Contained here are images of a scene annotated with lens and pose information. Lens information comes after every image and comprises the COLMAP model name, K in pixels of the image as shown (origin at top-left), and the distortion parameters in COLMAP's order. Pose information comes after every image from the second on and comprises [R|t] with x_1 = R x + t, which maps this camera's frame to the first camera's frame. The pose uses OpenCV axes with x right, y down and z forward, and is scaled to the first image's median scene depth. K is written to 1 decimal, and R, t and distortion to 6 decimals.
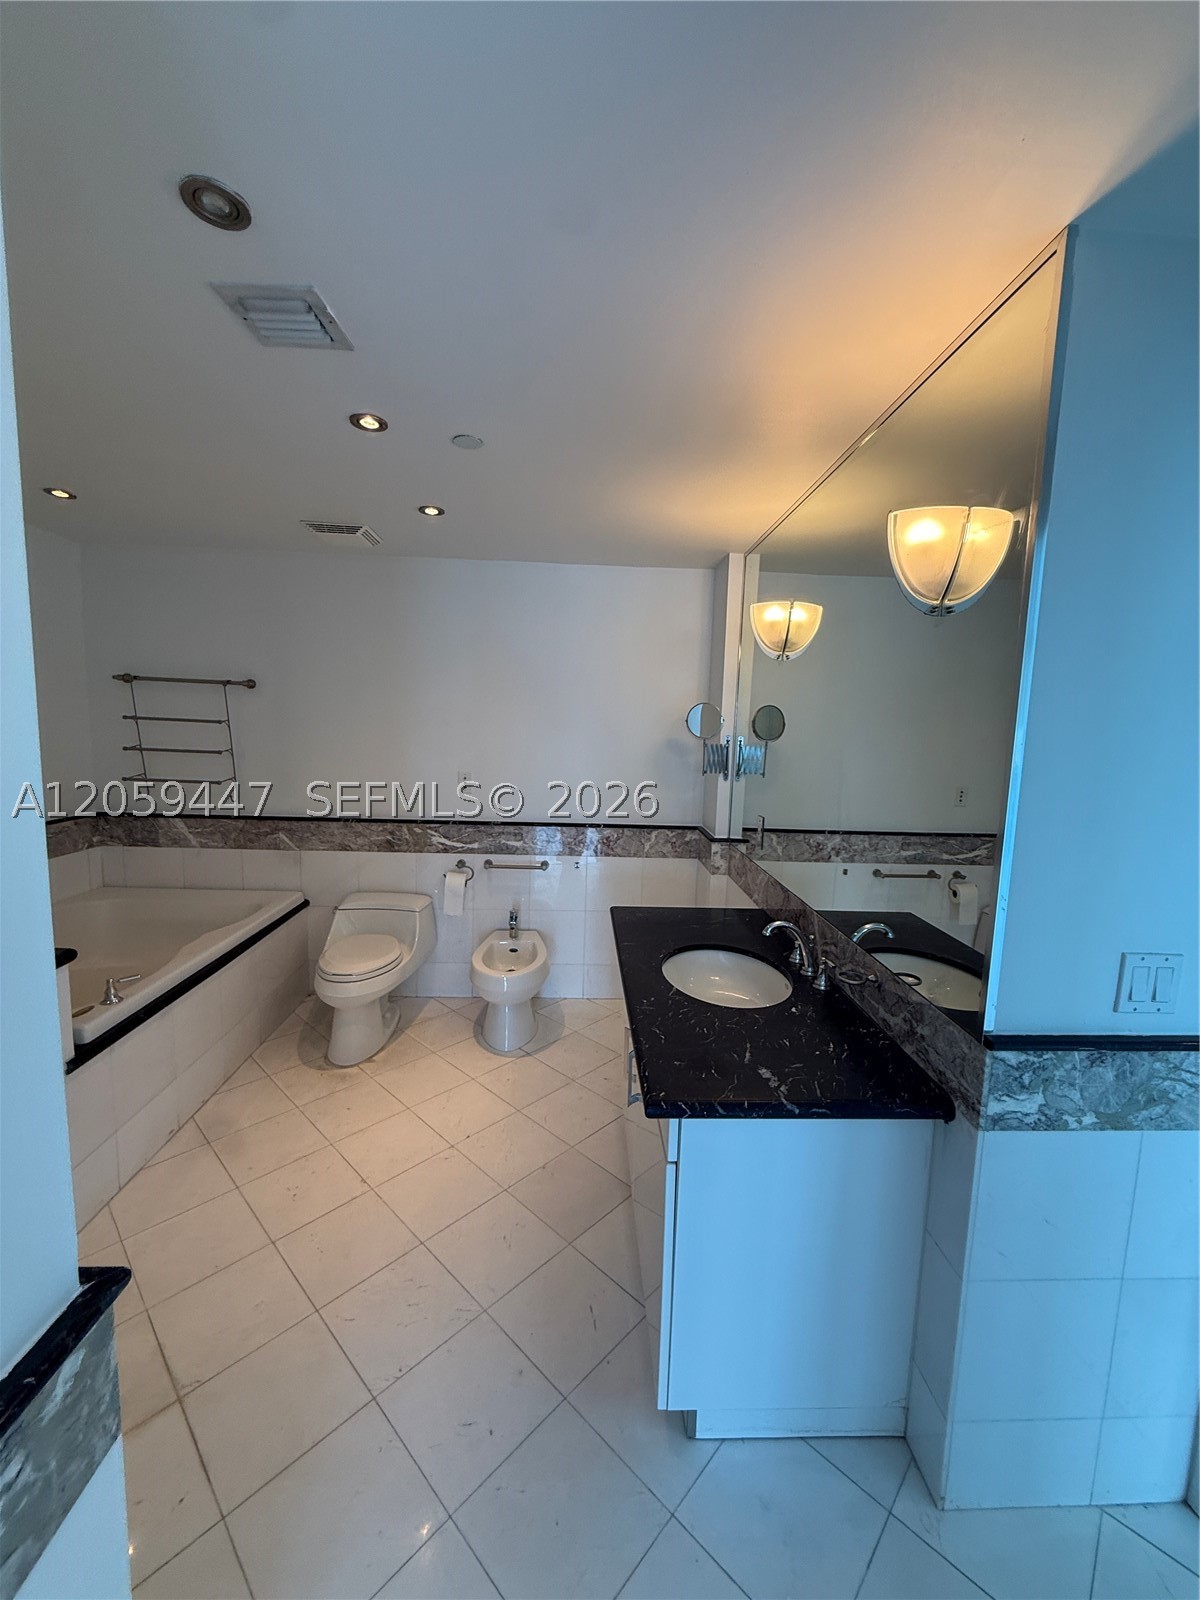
lens RADIAL K [[636.8, 0, 601.9], [0, 636.8, 793.2], [0, 0, 1]] dist [-0.003212, -0.000040]
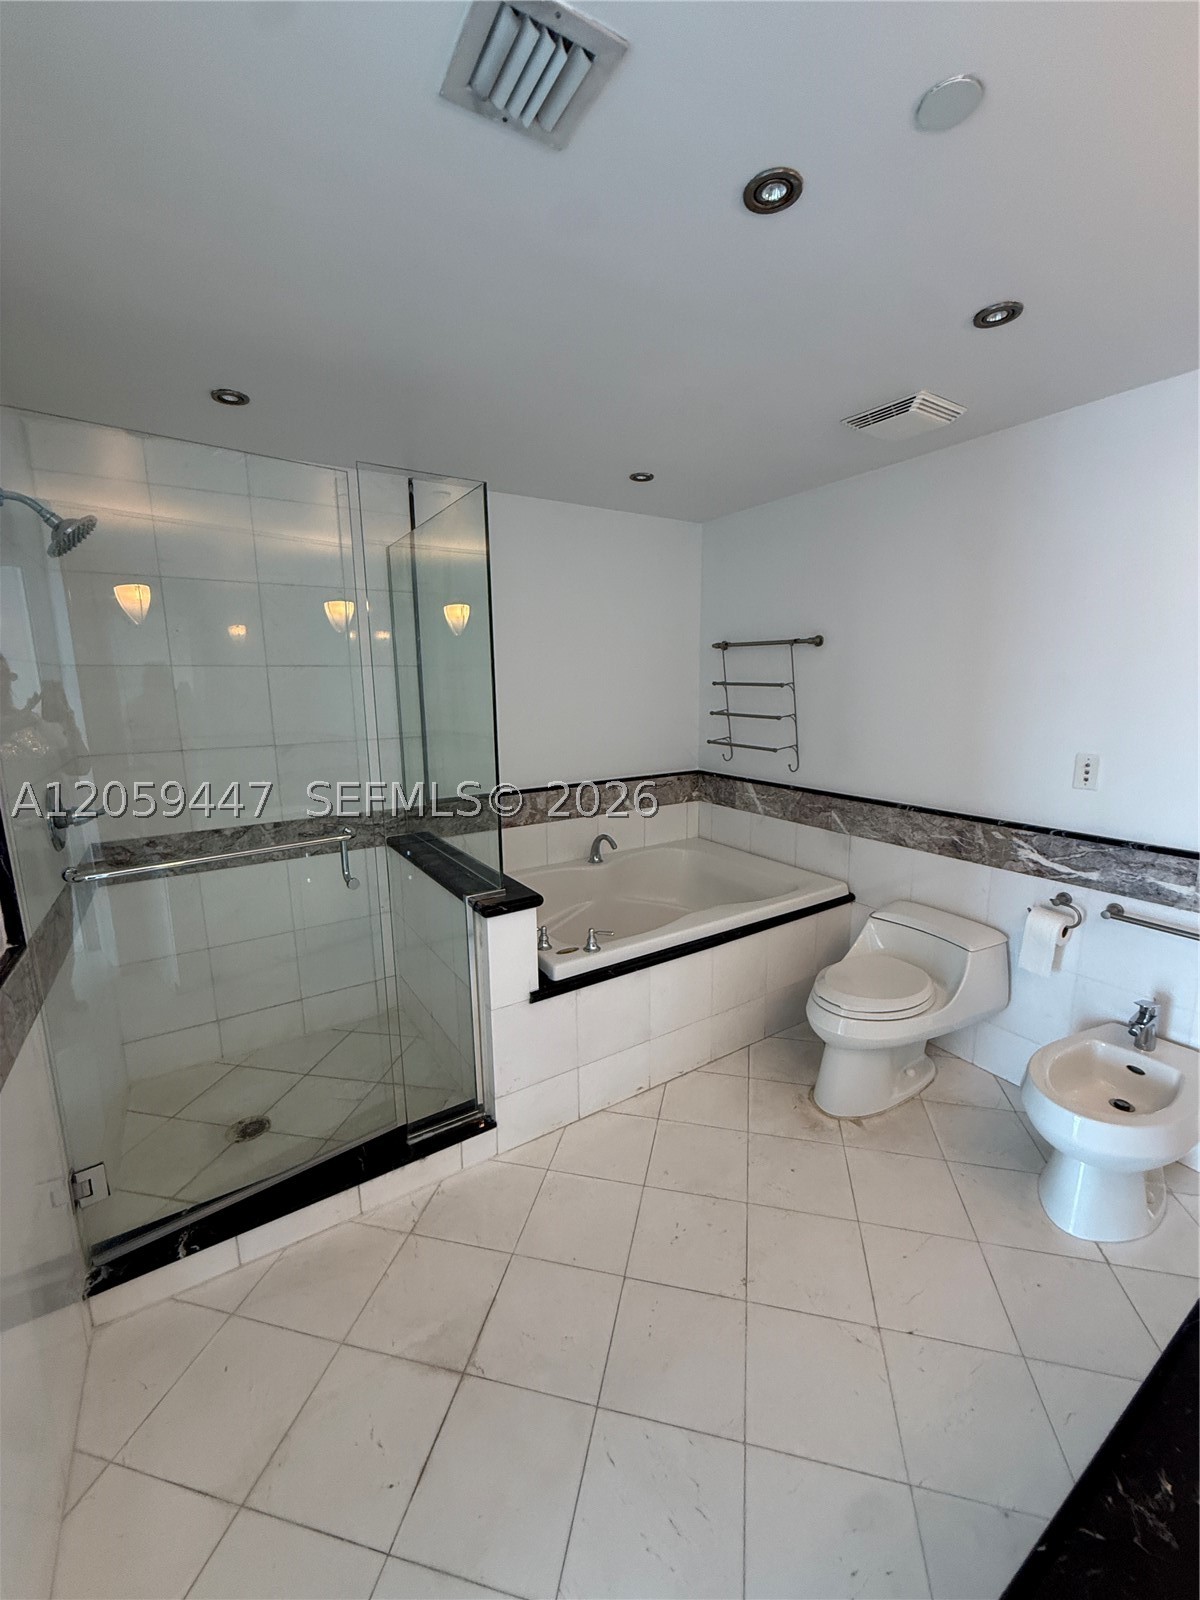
lens RADIAL K [[636.8, 0, 600.5], [0, 636.8, 794.8], [0, 0, 1]] dist [-0.003212, -0.000040]
pose [[0.501727, 0.115852, -0.857233, 0.080130], [-0.066829, 0.993220, 0.095117, -0.022141], [0.862441, 0.009565, 0.506067, 0.287035]]
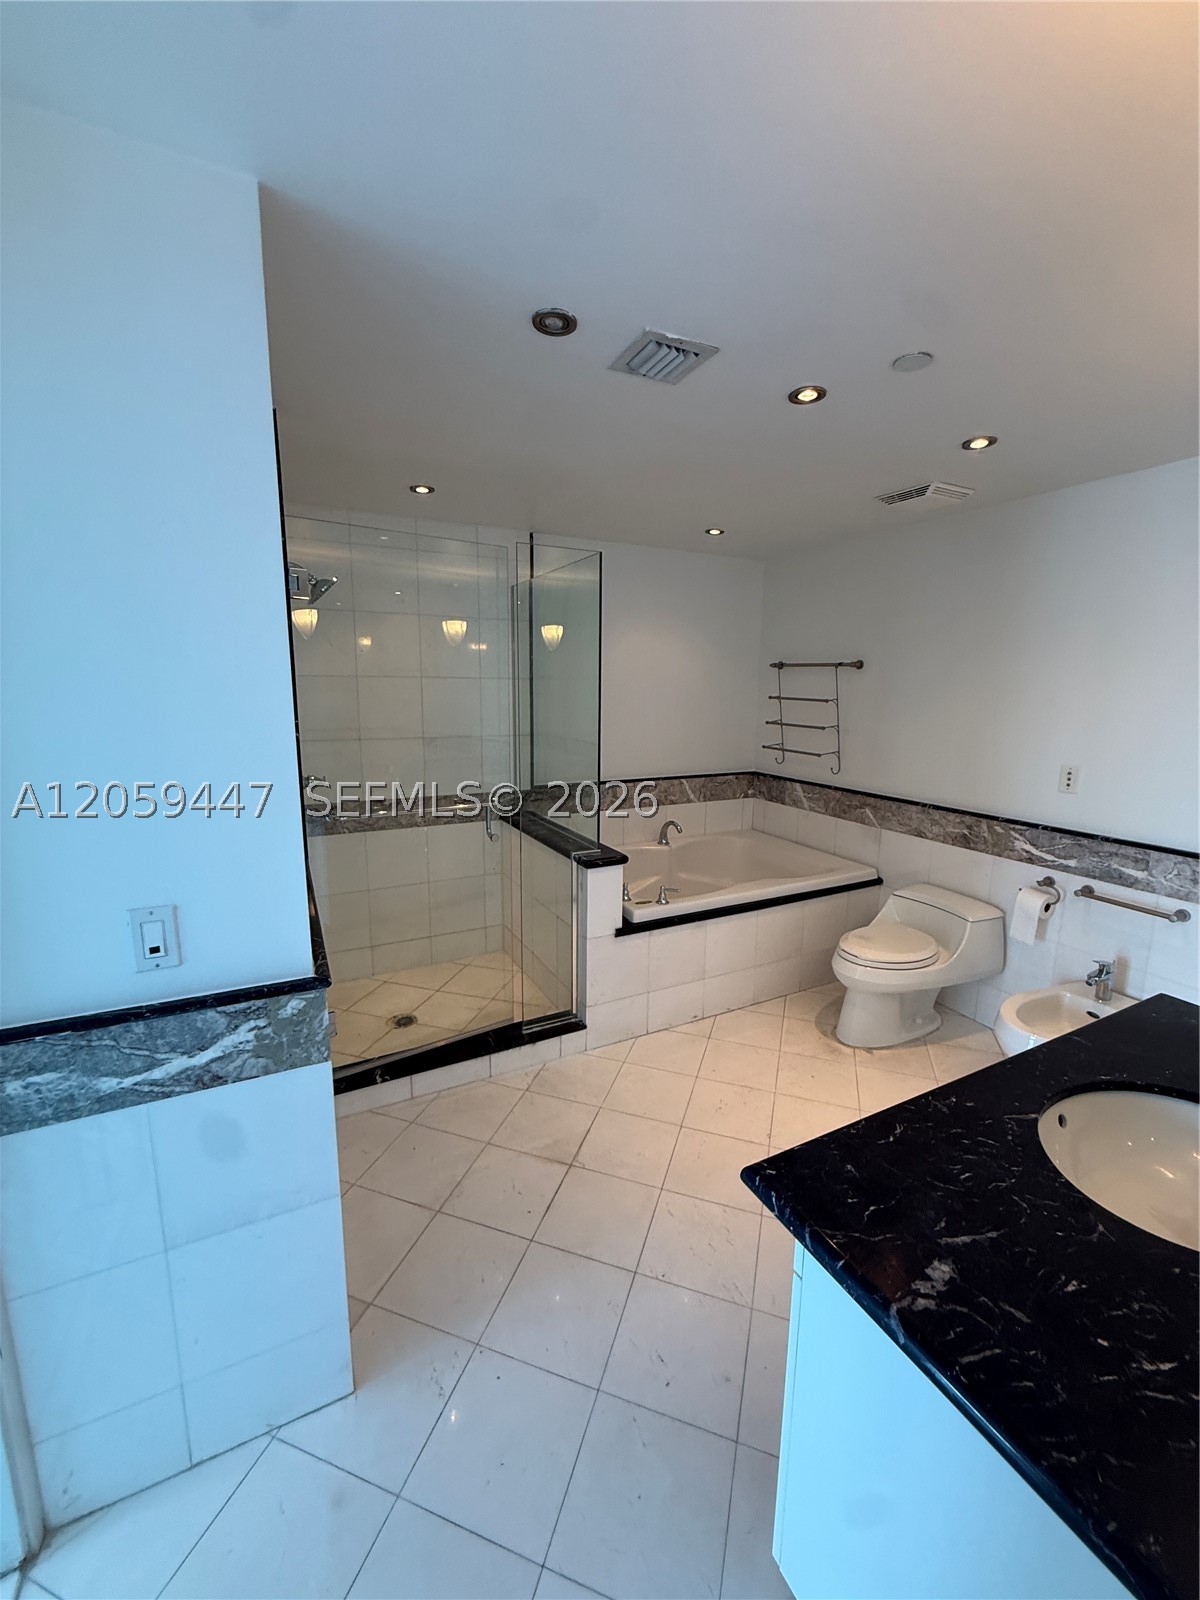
lens RADIAL K [[636.8, 0, 598.9], [0, 636.8, 793.1], [0, 0, 1]] dist [-0.003212, -0.000040]
pose [[0.414011, 0.125162, -0.901626, 0.245962], [-0.096685, 0.990945, 0.093166, -0.016562], [0.905123, 0.048602, 0.422364, 0.169154]]
